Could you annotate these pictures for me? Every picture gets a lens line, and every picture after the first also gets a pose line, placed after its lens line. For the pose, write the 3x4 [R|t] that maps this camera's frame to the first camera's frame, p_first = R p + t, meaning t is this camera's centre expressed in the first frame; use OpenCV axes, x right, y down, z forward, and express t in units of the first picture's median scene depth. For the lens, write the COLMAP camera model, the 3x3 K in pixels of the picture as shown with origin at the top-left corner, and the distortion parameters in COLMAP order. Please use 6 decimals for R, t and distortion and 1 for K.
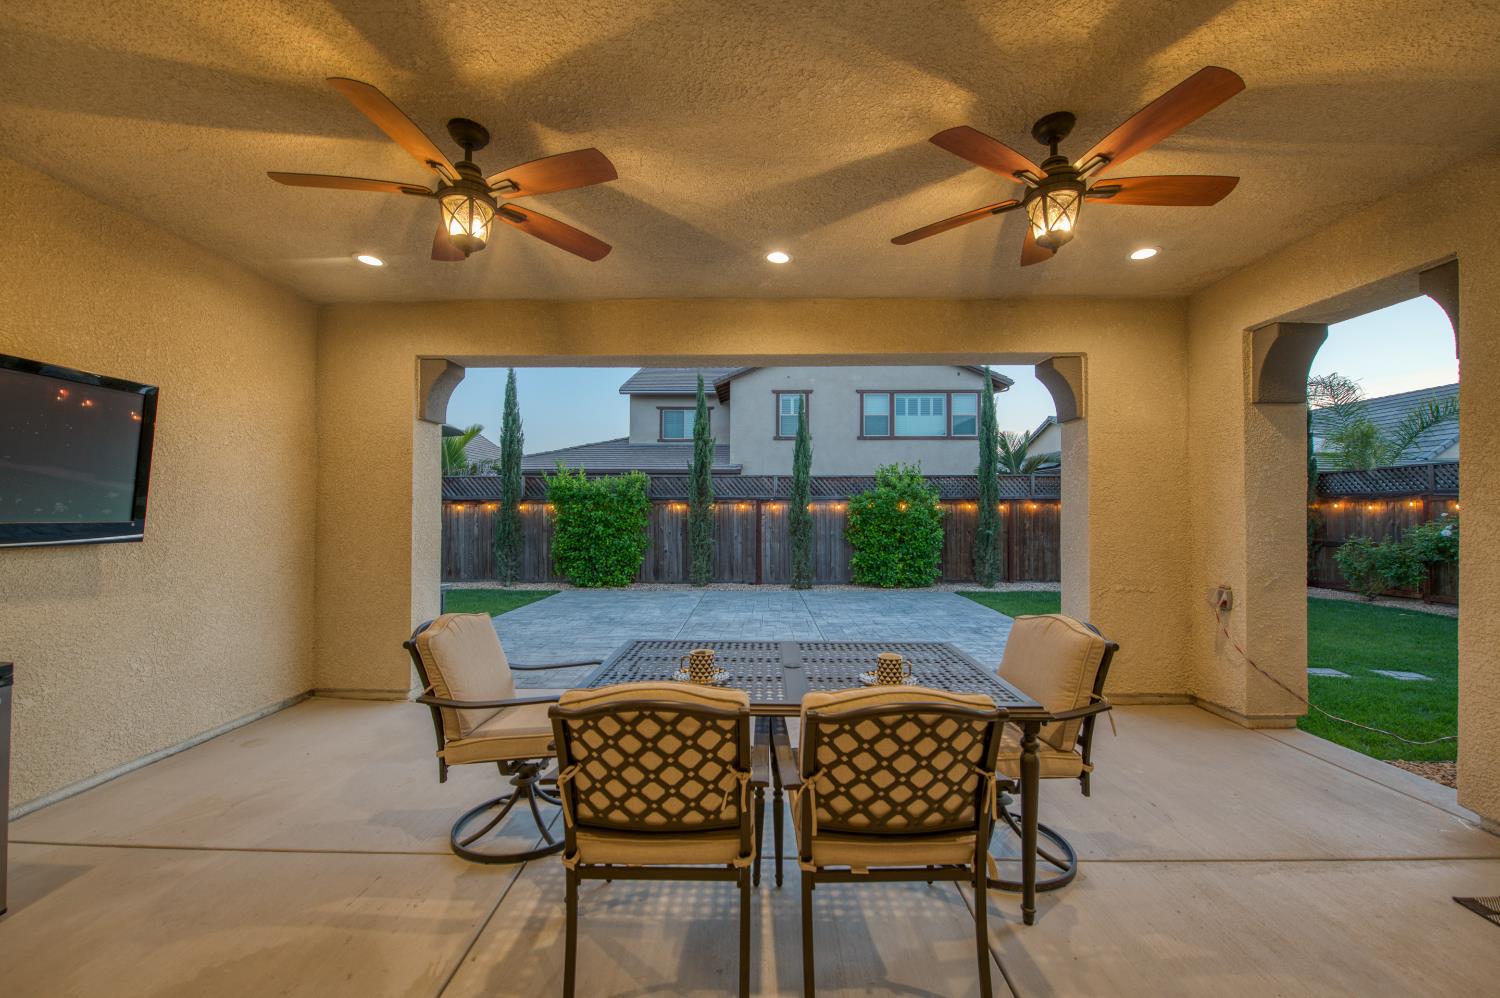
lens RADIAL K [[616.4, 0, 747.6], [0, 616.4, 508.3], [0, 0, 1]] dist [-0.001549, -0.000273]
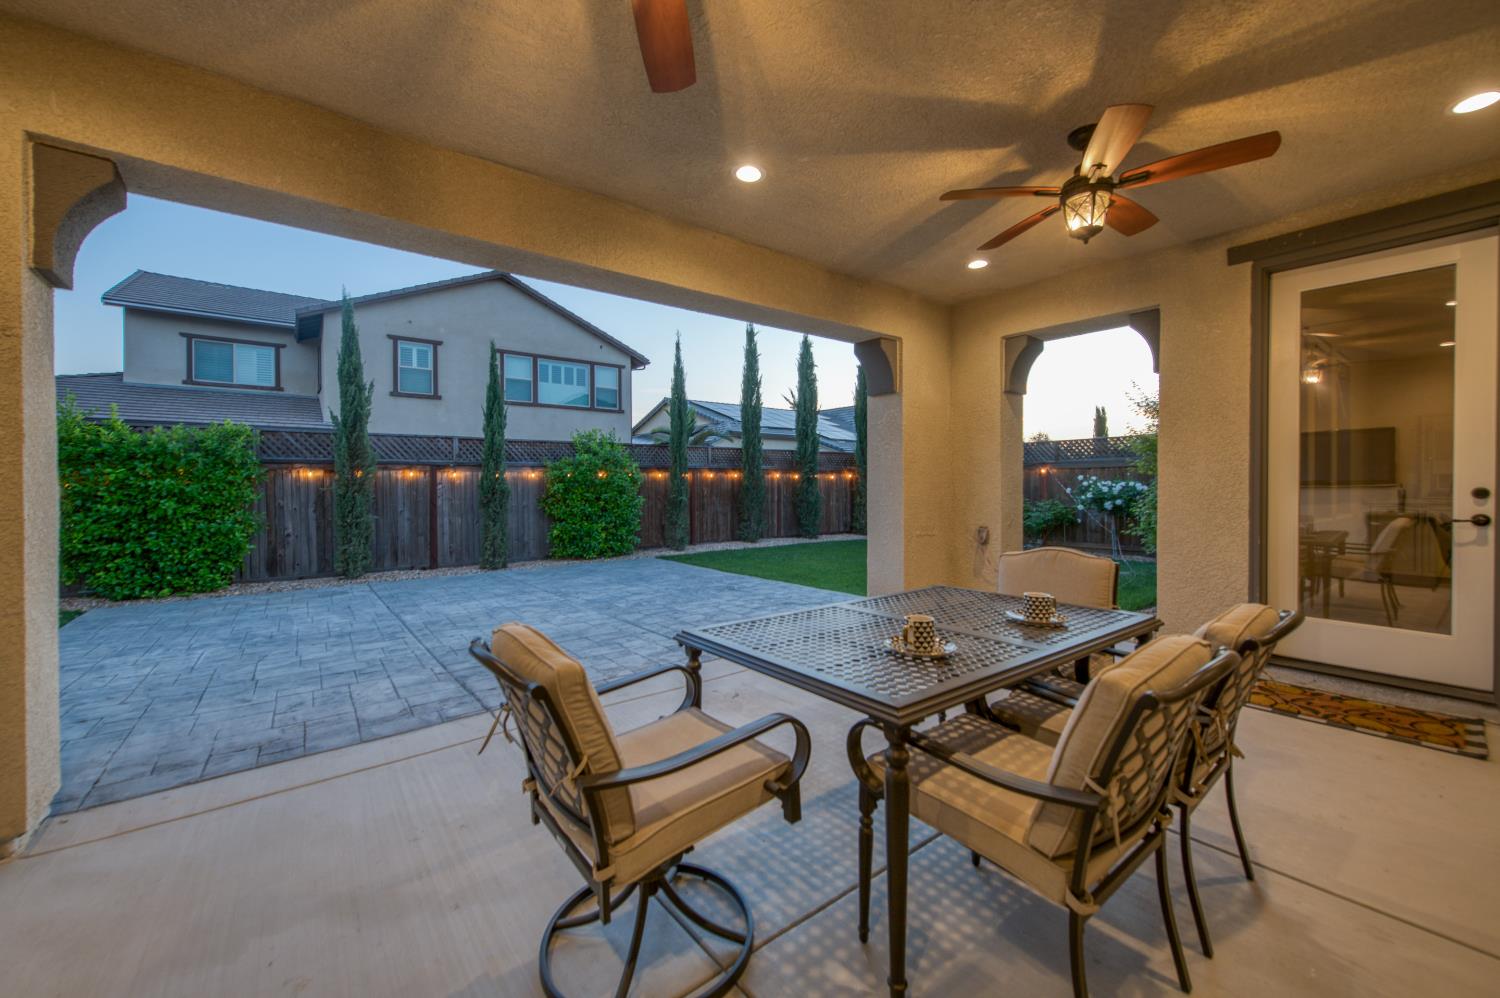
lens RADIAL K [[603.1, 0, 750.3], [0, 603.1, 492.2], [0, 0, 1]] dist [0.012328, -0.000204]
pose [[0.769047, -0.013639, 0.639047, -0.176877], [0.004075, 0.999857, 0.016435, 0.010570], [-0.639179, -0.010035, 0.768992, 0.117928]]
